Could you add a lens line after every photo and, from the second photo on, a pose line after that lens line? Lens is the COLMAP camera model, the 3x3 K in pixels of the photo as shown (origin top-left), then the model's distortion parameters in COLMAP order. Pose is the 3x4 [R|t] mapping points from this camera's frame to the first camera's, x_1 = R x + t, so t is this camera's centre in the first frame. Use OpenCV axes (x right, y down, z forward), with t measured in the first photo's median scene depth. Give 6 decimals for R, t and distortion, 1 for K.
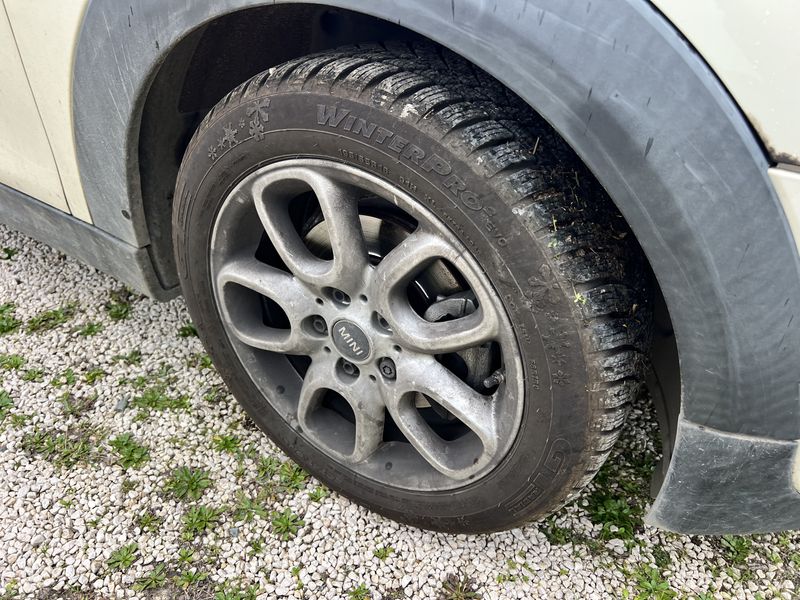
lens RADIAL K [[603.2, 0, 401.7], [0, 603.2, 299.0], [0, 0, 1]] dist [0.050380, -0.058409]
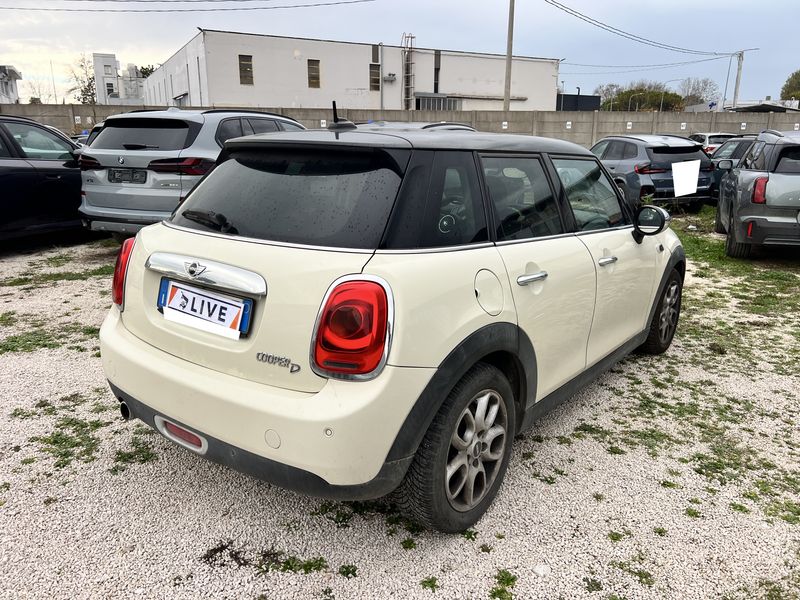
lens RADIAL K [[603.2, 0, 401.2], [0, 603.2, 305.4], [0, 0, 1]] dist [0.050380, -0.058409]
pose [[0.120442, -0.319319, 0.939962, -4.646883], [0.563940, 0.801248, 0.199935, -2.058553], [-0.816986, 0.506001, 0.276580, 1.156395]]
